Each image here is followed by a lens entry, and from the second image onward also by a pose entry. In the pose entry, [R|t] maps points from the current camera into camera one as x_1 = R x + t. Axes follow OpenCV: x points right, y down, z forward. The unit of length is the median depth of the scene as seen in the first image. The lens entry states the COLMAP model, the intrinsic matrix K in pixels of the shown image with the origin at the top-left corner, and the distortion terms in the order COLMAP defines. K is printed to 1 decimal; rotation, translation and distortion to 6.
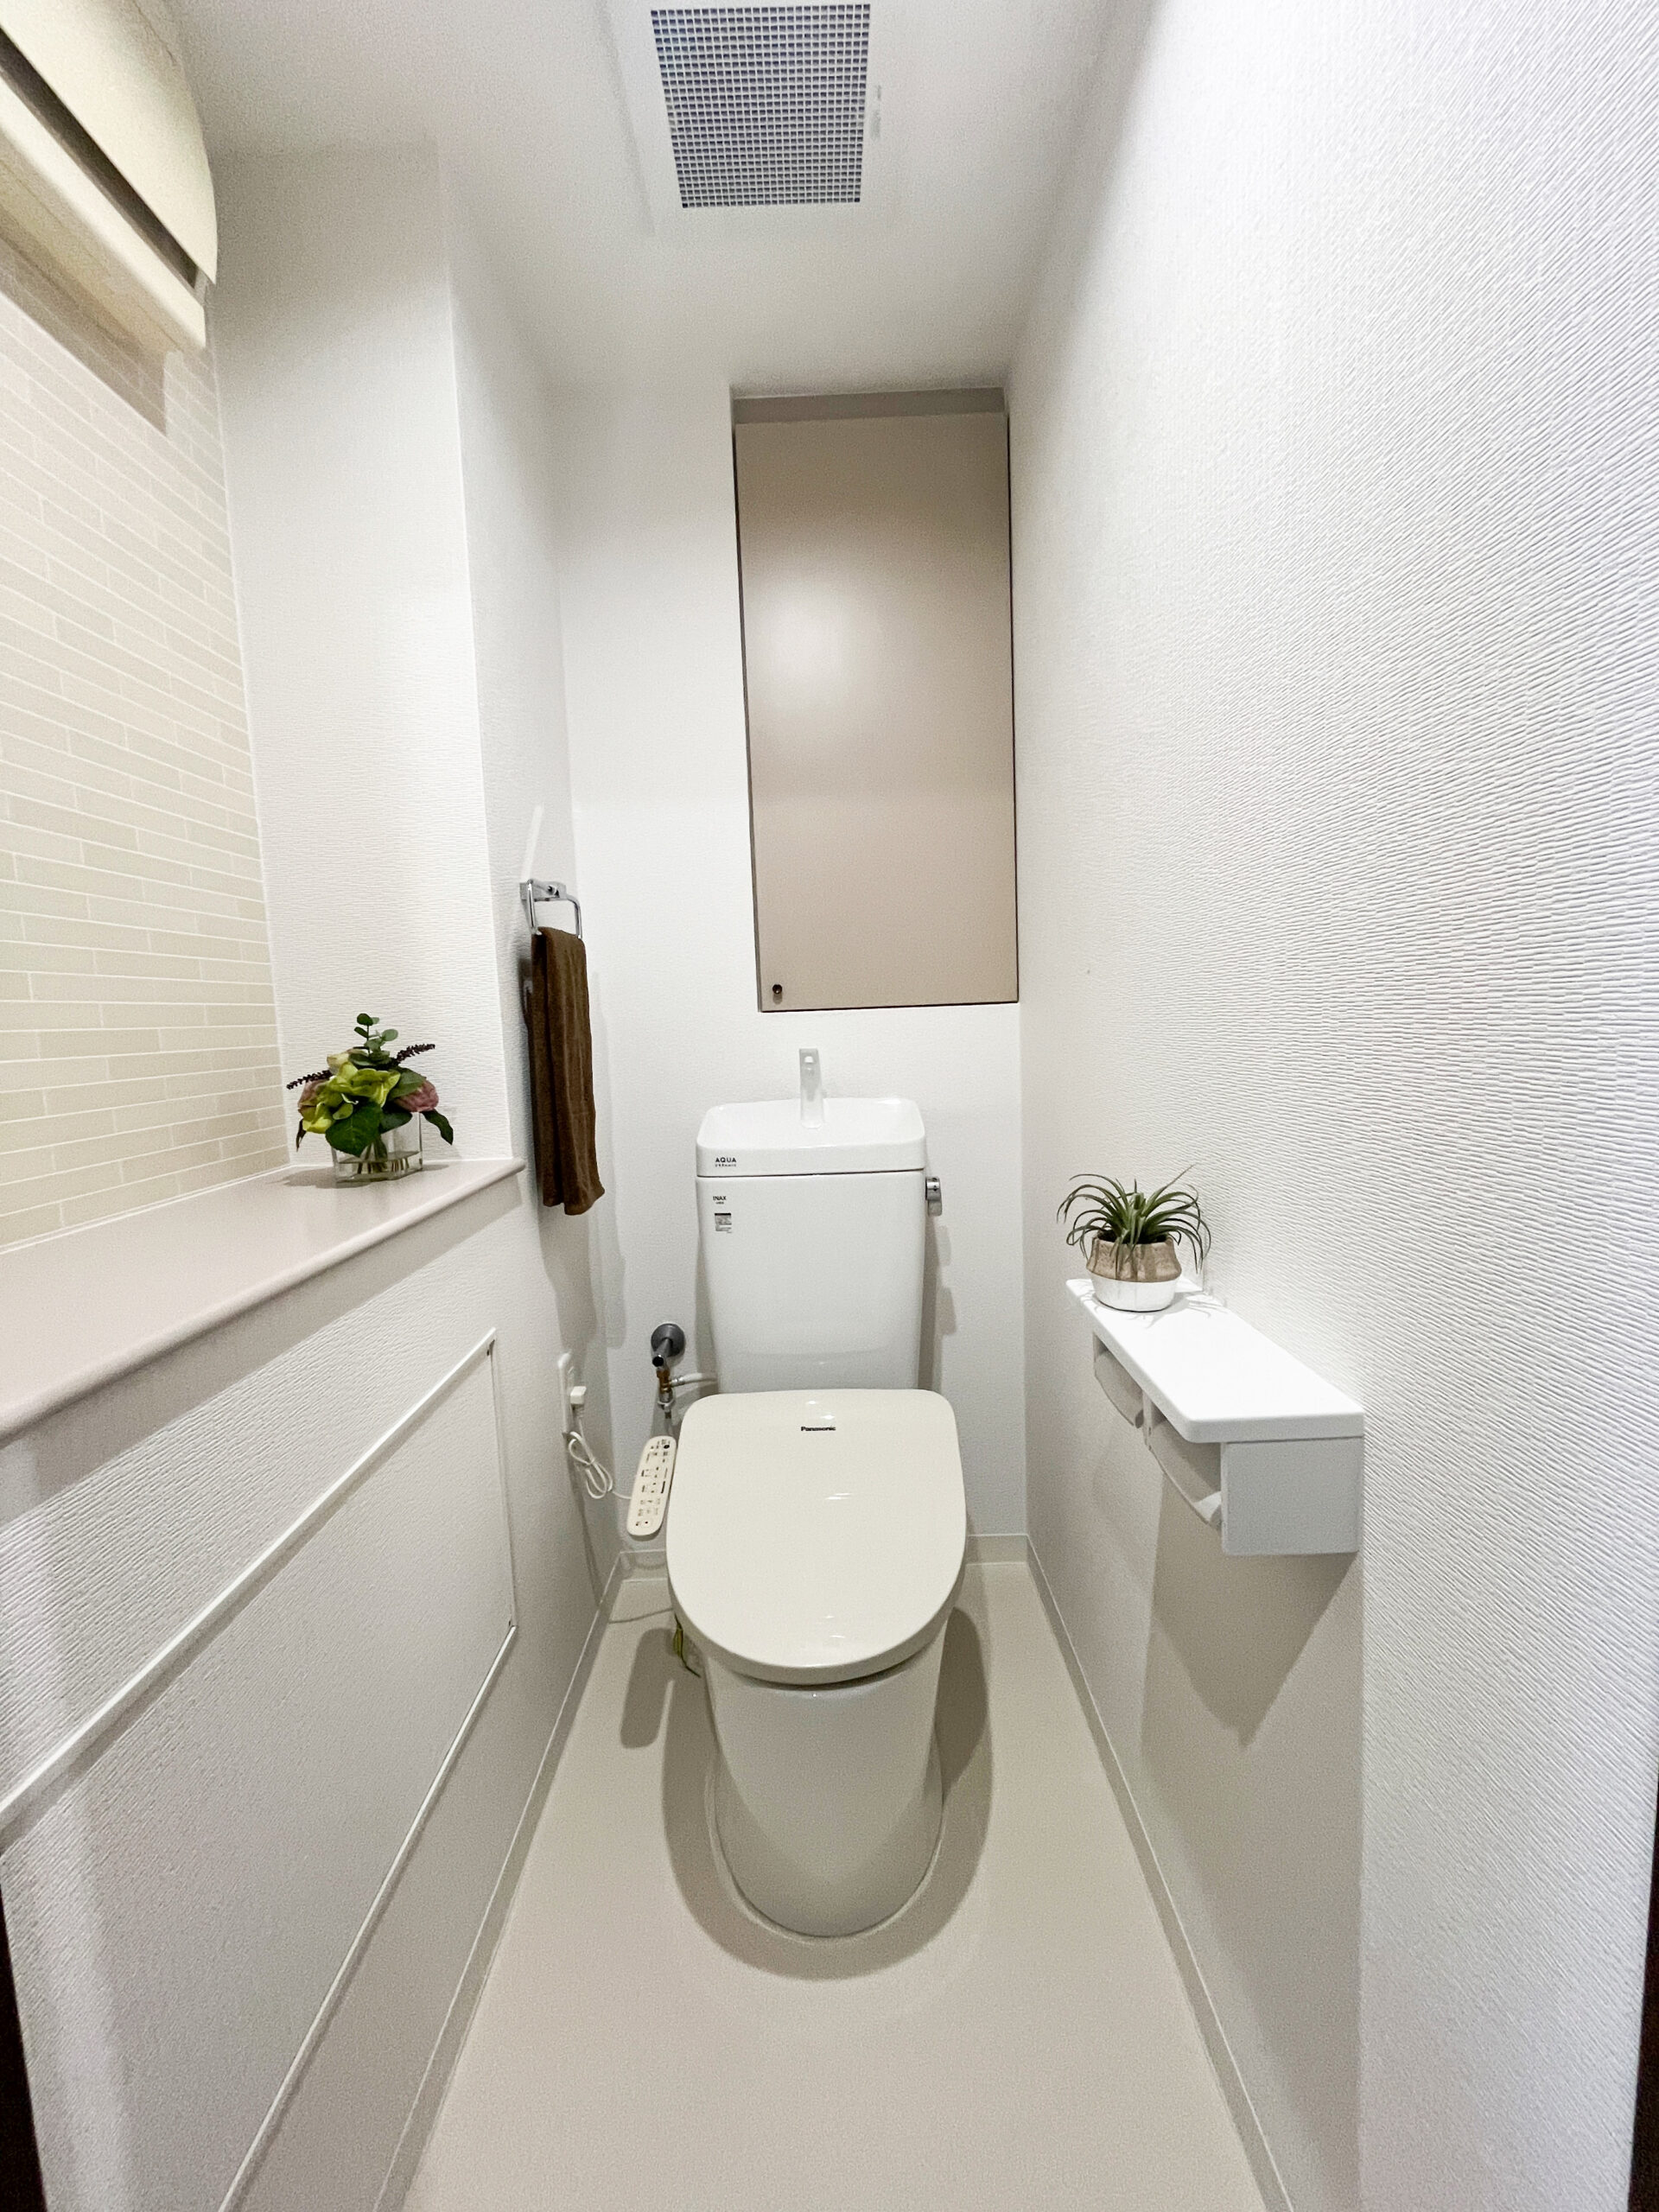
lens RADIAL K [[895.4, 0, 825.4], [0, 895.4, 1103.7], [0, 0, 1]] dist [-0.003437, 0.000572]
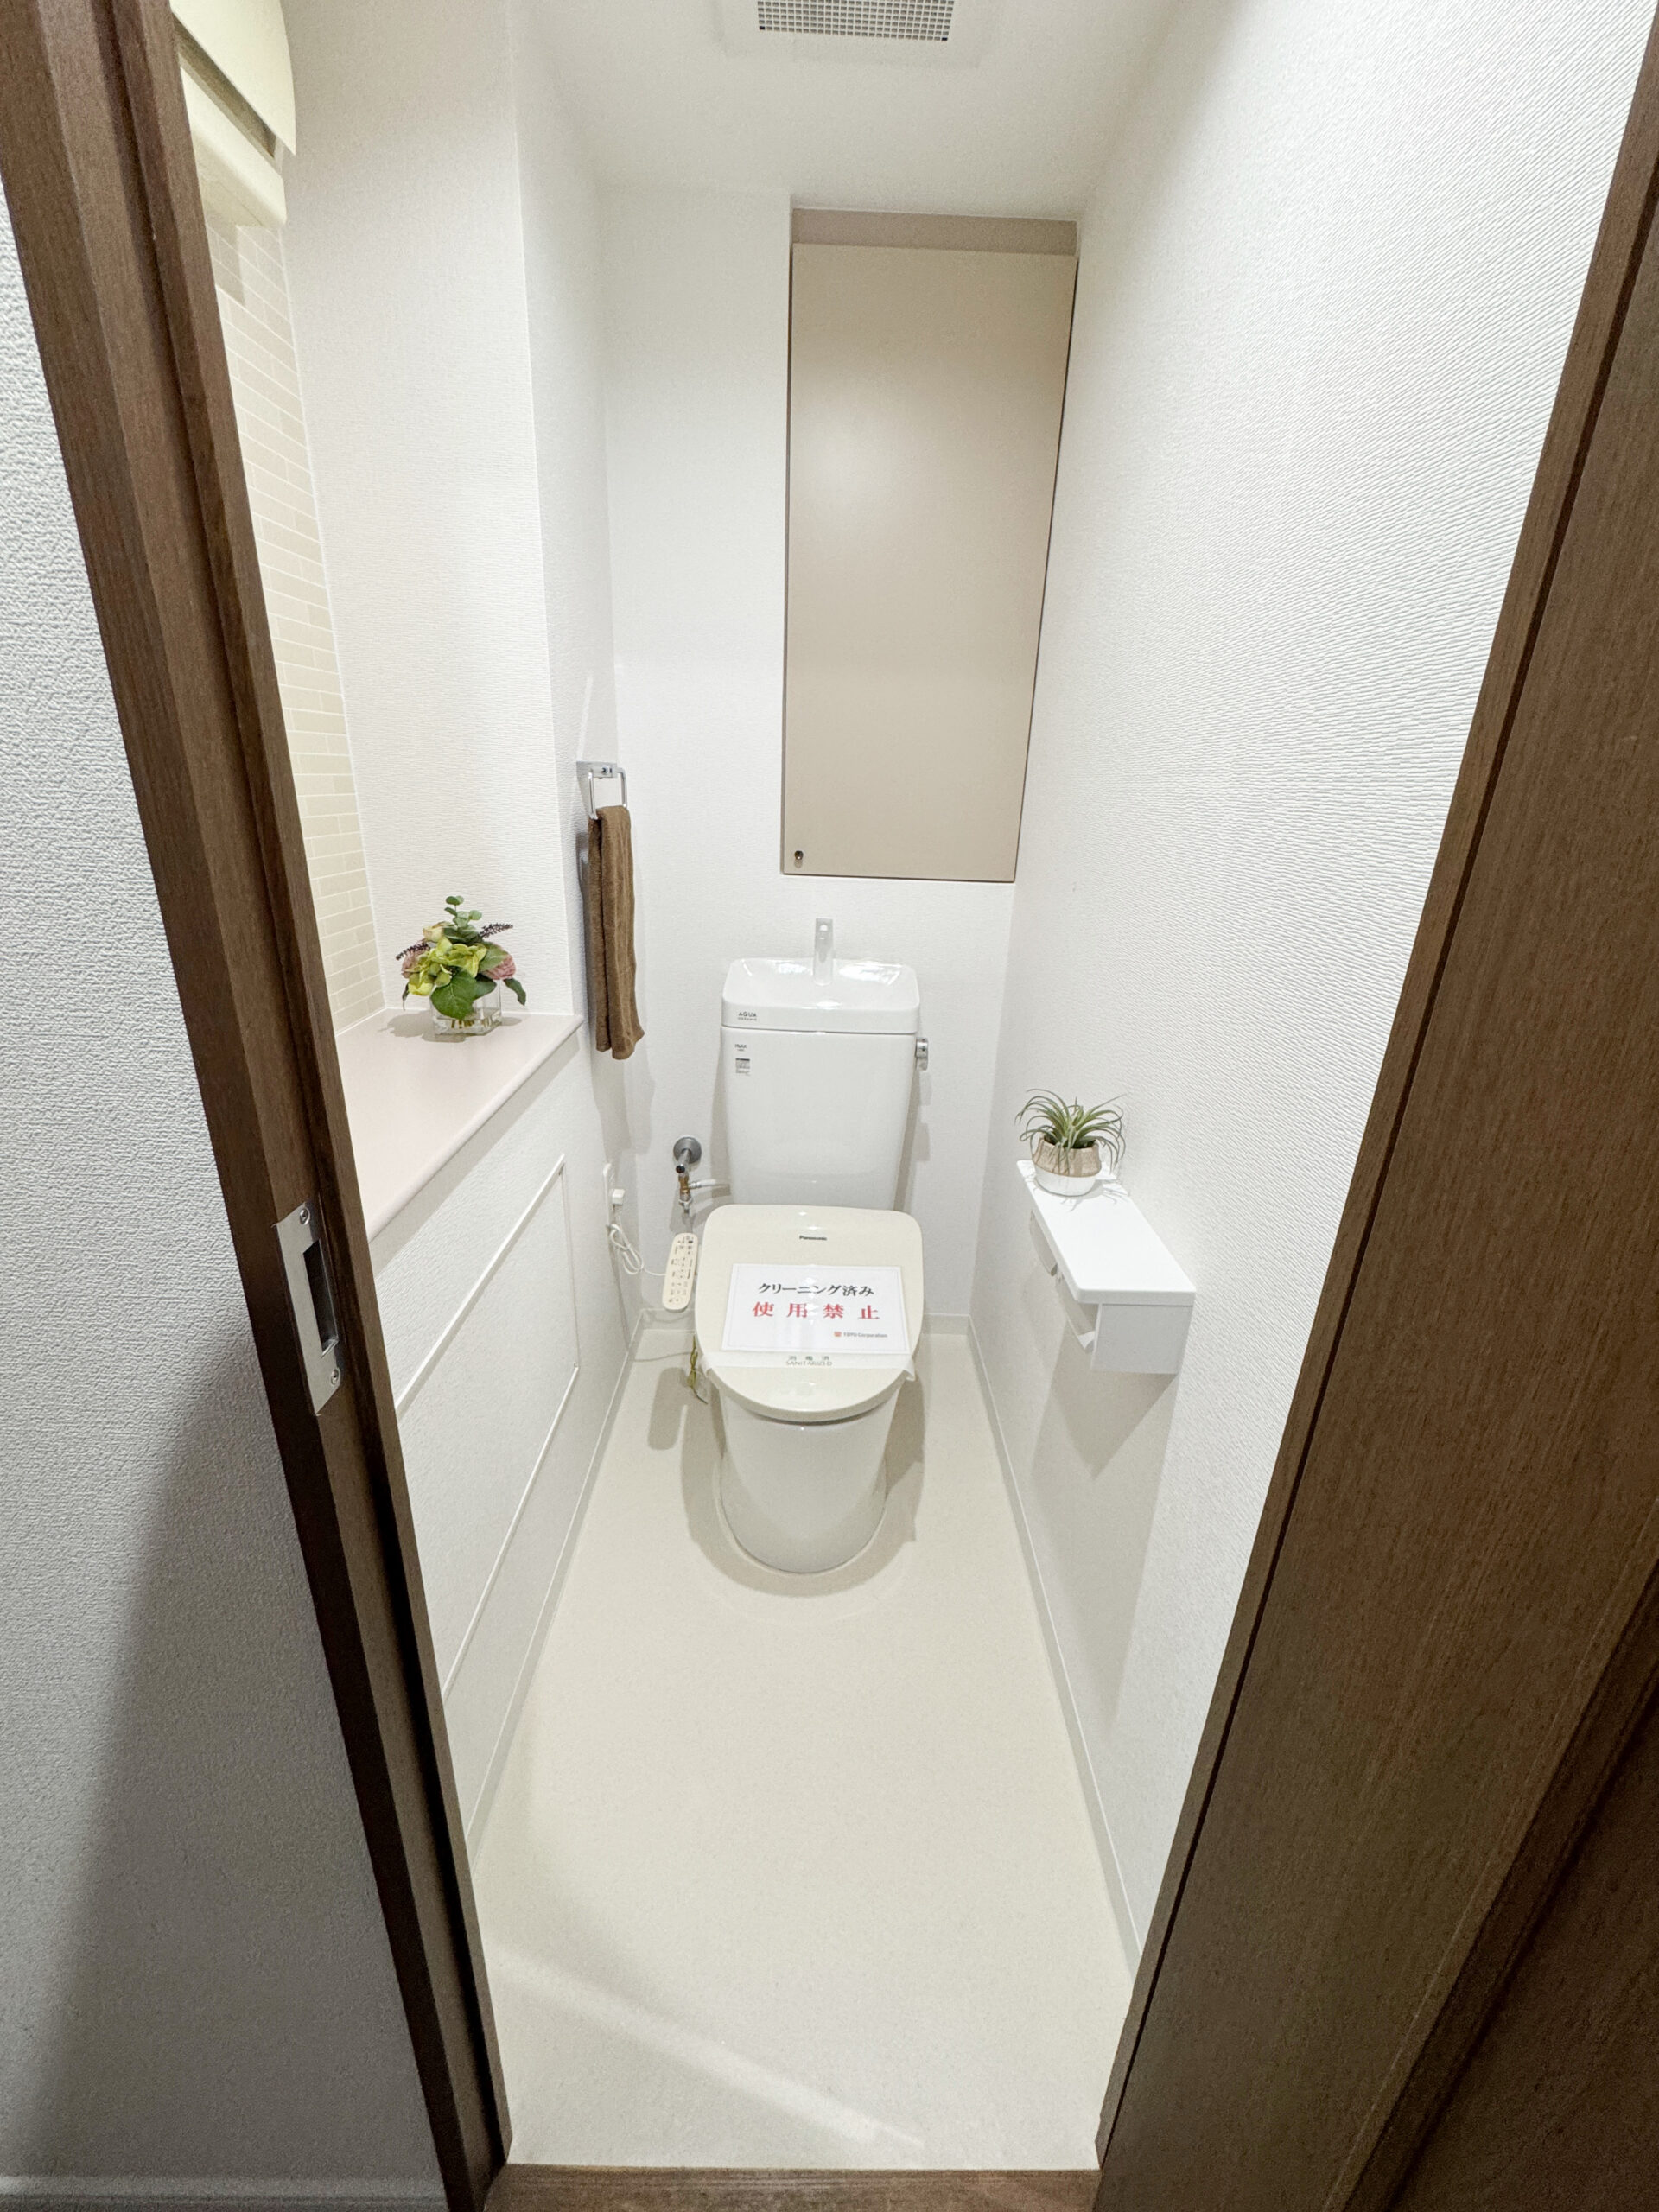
lens RADIAL K [[886.6, 0, 830.0], [0, 886.6, 1102.7], [0, 0, 1]] dist [-0.003426, -0.000293]
pose [[0.997327, 0.067105, 0.028907, -0.032858], [-0.072206, 0.965698, 0.249425, -0.134684], [-0.011177, -0.250846, 0.967963, -0.162213]]
